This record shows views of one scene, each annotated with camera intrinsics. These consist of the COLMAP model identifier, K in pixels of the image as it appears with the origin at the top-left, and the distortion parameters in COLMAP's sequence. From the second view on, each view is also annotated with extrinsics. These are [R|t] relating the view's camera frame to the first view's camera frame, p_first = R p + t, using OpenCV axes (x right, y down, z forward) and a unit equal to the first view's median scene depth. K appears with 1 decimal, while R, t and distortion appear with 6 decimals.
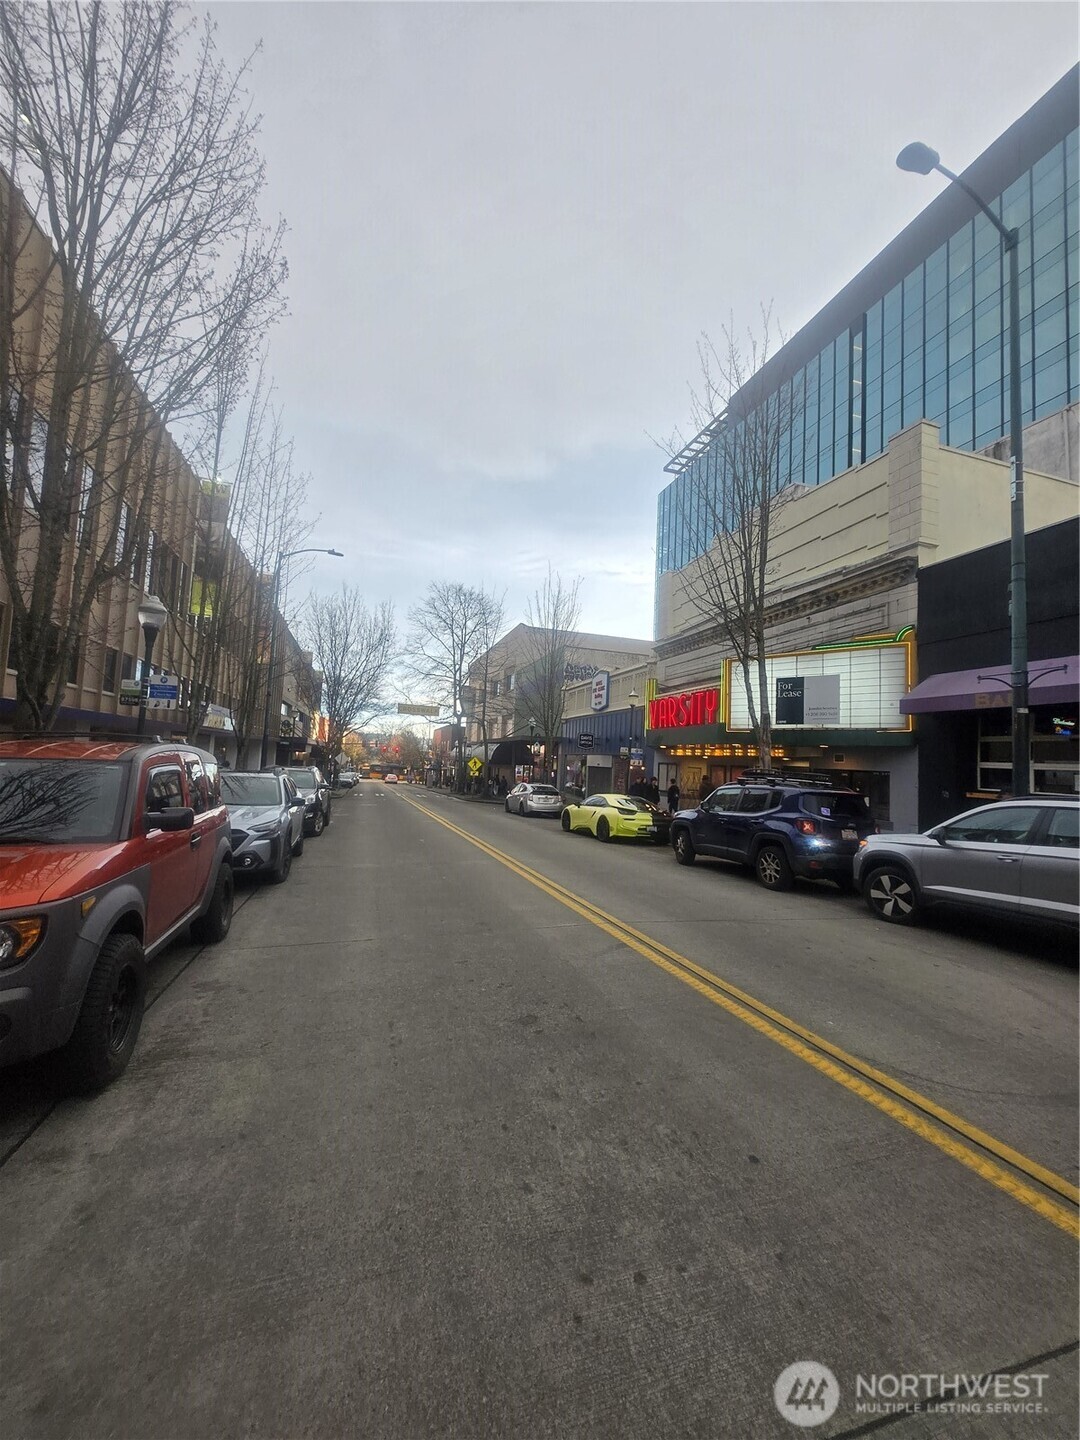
lens RADIAL K [[568.2, 0, 536.3], [0, 568.2, 720.2], [0, 0, 1]] dist [0.003702, -0.000163]
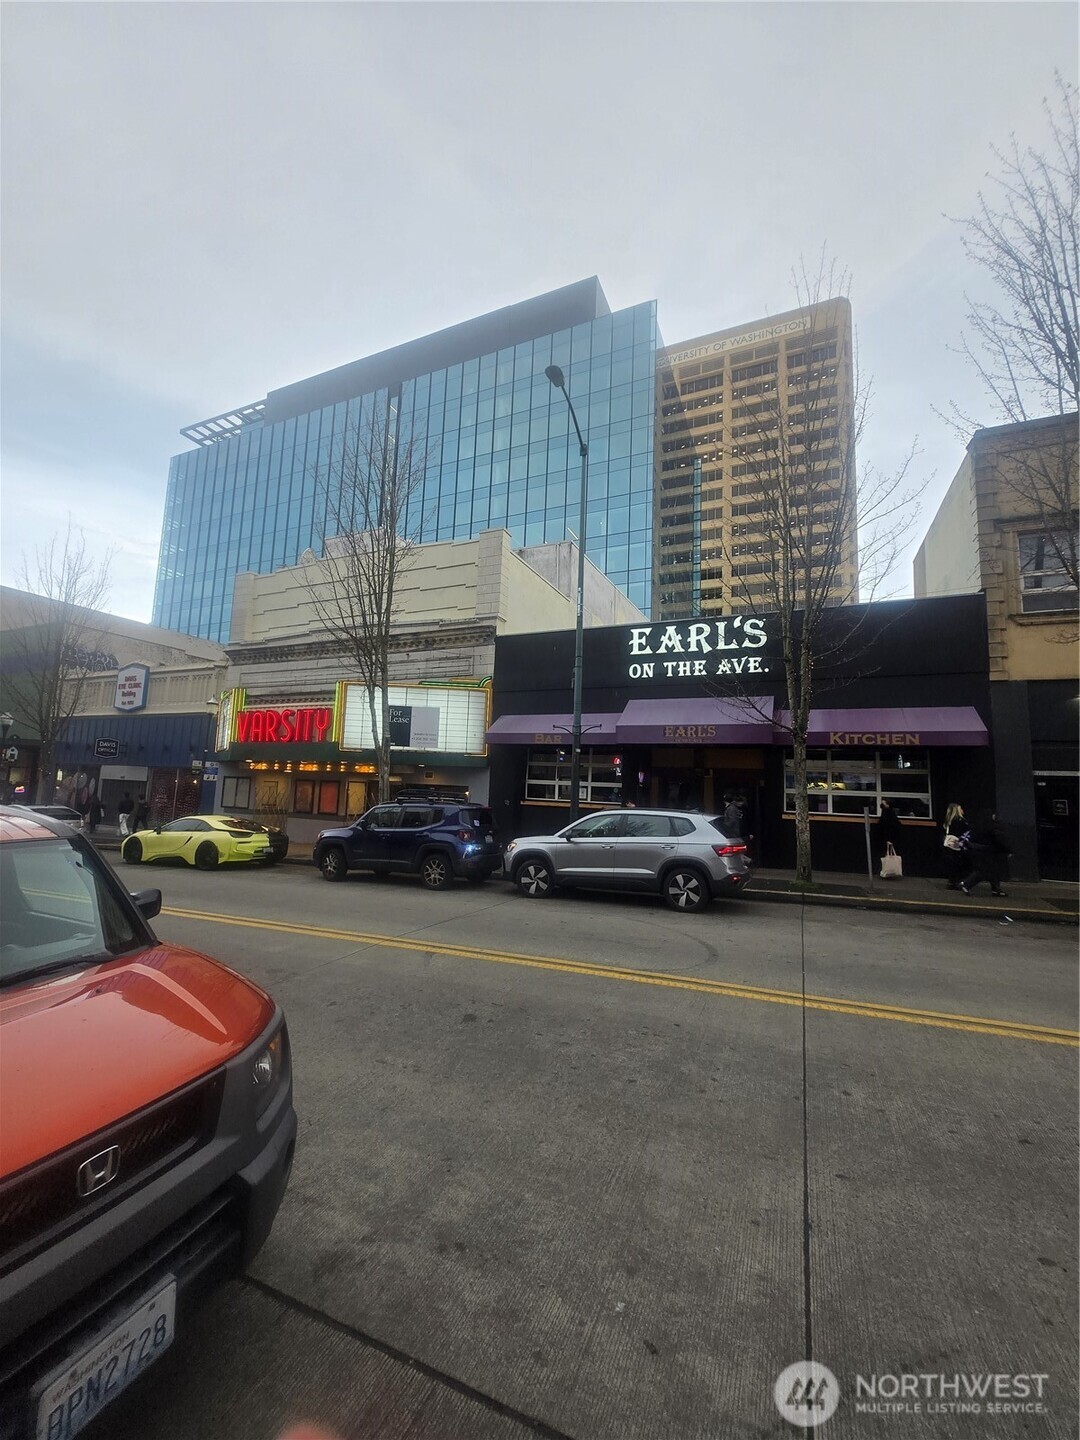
lens RADIAL K [[568.2, 0, 540.6], [0, 568.2, 720.1], [0, 0, 1]] dist [0.003702, -0.000163]
pose [[0.662034, 0.065395, 0.746615, -0.251924], [-0.058731, 0.997649, -0.035306, -0.024520], [-0.747169, -0.020476, 0.664319, 0.021315]]
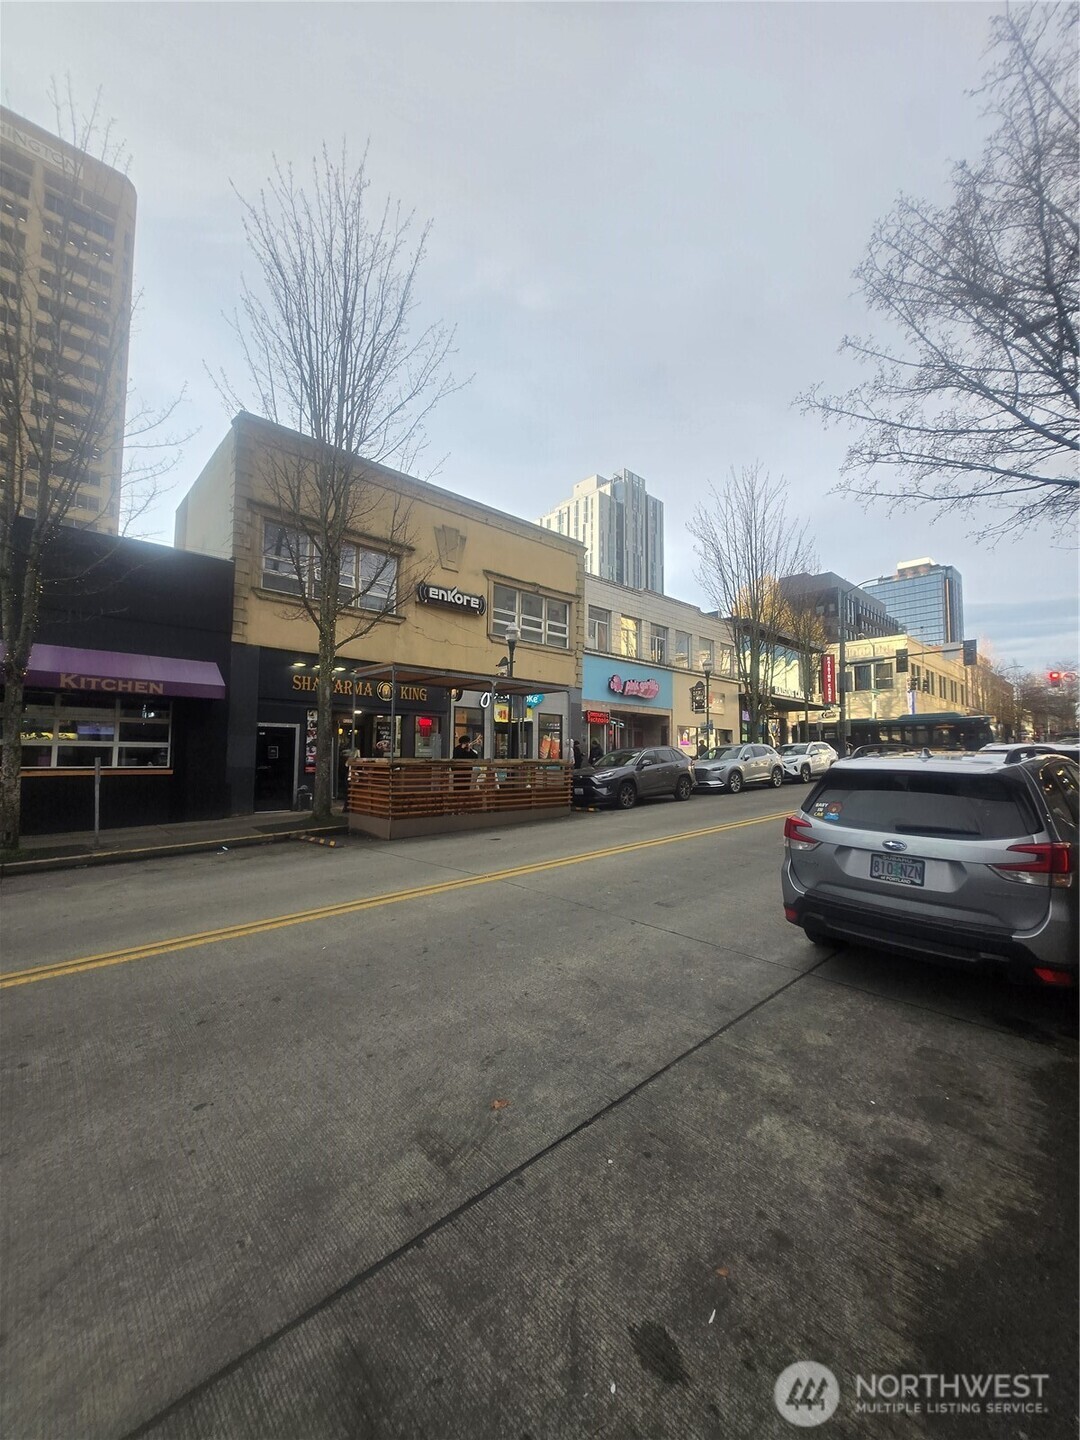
lens RADIAL K [[568.2, 0, 542.5], [0, 568.2, 721.7], [0, 0, 1]] dist [0.003702, -0.000163]
pose [[-0.429152, 0.006301, 0.903210, -0.254893], [-0.093043, 0.994348, -0.051145, -0.020773], [-0.898427, -0.105986, -0.426140, 0.013400]]
